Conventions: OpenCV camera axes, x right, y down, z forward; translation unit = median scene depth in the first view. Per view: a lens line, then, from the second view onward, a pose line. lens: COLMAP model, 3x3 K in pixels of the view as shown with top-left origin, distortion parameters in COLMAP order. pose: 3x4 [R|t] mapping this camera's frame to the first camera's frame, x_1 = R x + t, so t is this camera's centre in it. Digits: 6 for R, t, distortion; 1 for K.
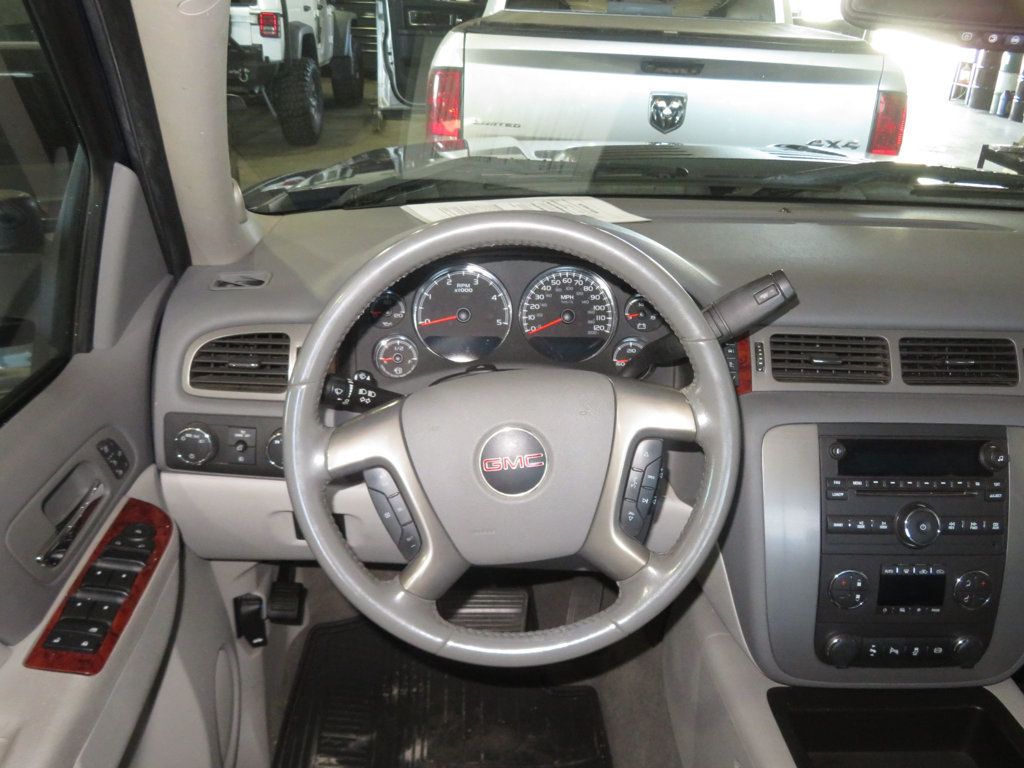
lens RADIAL K [[869.1, 0, 512.0], [0, 869.1, 384.0], [0, 0, 1]] dist [-0.014495, 0.003146]
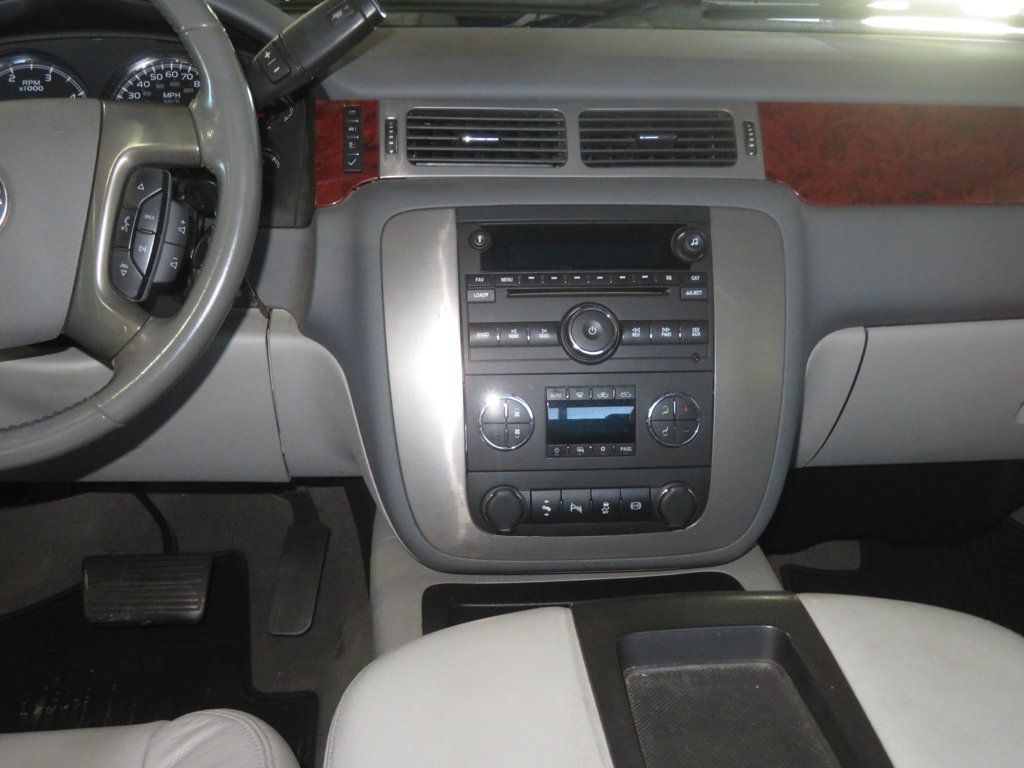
lens RADIAL K [[1171.9, 0, 513.5], [0, 1171.9, 380.4], [0, 0, 1]] dist [-0.028292, -0.003647]
pose [[0.997835, -0.039998, 0.052209, 0.298735], [0.044328, 0.995428, -0.084604, 0.248338], [-0.048586, 0.086735, 0.995046, -0.009651]]
